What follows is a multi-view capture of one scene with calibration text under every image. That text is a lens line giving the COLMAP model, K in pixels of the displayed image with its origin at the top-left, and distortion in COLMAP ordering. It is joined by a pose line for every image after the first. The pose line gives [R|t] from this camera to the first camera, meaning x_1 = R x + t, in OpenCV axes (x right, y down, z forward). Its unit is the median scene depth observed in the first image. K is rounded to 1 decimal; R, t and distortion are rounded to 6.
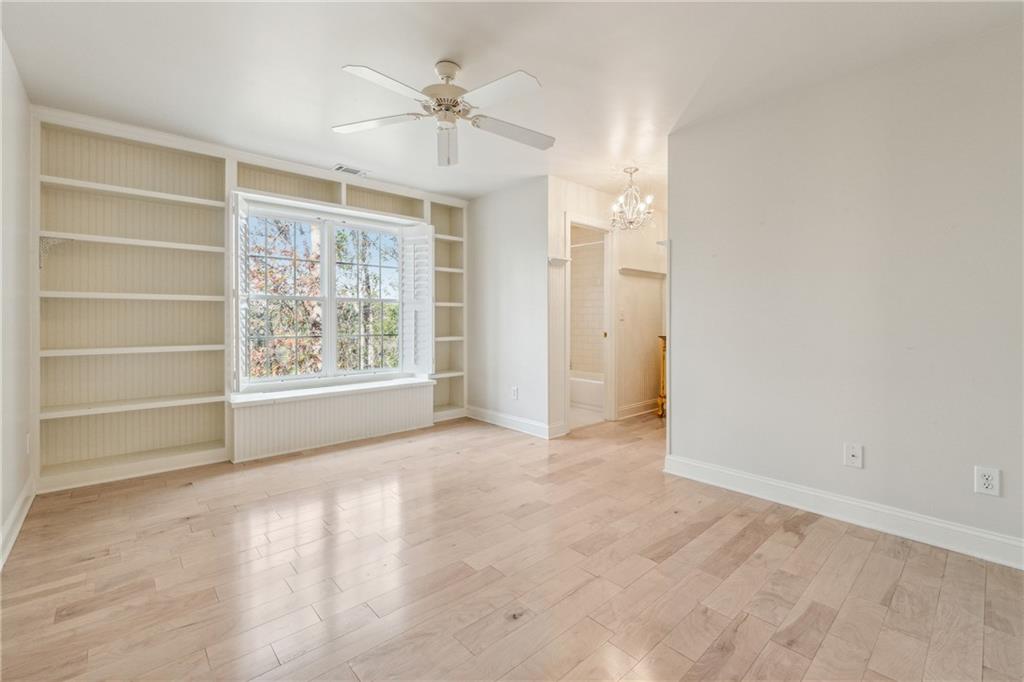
lens RADIAL K [[436.0, 0, 525.2], [0, 436.0, 319.9], [0, 0, 1]] dist [-0.016574, -0.000541]
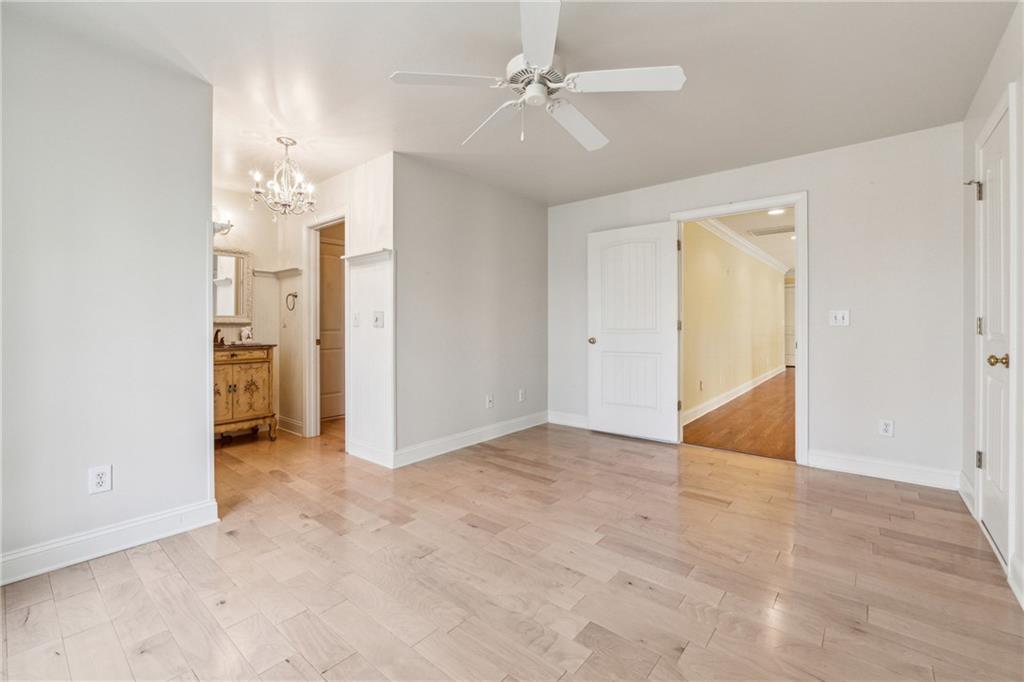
lens RADIAL K [[436.0, 0, 512.8], [0, 436.0, 330.2], [0, 0, 1]] dist [-0.016574, -0.000541]
pose [[-0.124840, -0.012147, 0.992102, -1.001157], [0.007335, 0.999886, 0.013166, 0.002973], [-0.992150, 0.008921, -0.124737, 1.118674]]
